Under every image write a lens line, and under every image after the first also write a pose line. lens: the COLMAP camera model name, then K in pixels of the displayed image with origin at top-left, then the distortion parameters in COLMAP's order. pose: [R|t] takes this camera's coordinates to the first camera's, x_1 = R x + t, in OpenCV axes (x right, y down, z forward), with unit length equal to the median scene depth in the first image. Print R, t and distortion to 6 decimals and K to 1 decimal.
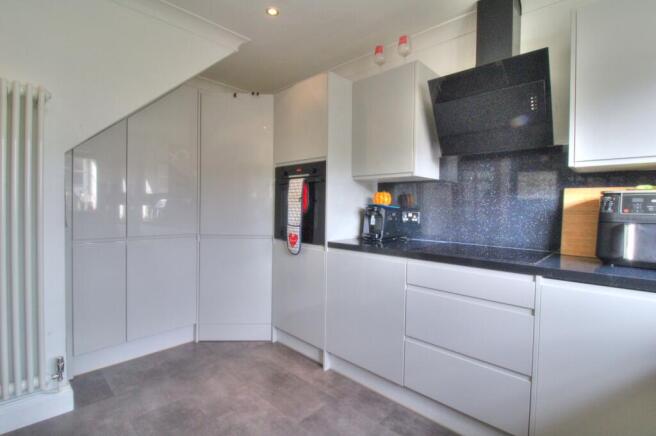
lens RADIAL K [[309.8, 0, 323.1], [0, 309.8, 214.0], [0, 0, 1]] dist [0.000885, -0.004402]
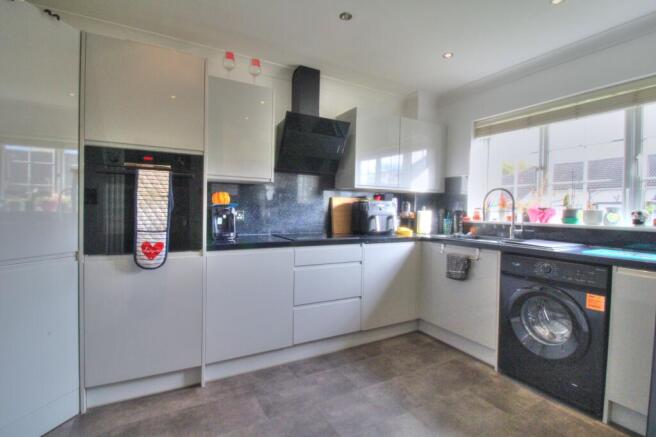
lens RADIAL K [[309.8, 0, 326.5], [0, 309.8, 217.7], [0, 0, 1]] dist [0.000885, -0.004402]
pose [[0.292849, -0.035238, 0.955509, -0.708209], [0.009418, 0.999378, 0.033970, -0.018435], [-0.956112, -0.000949, 0.292999, 0.369849]]
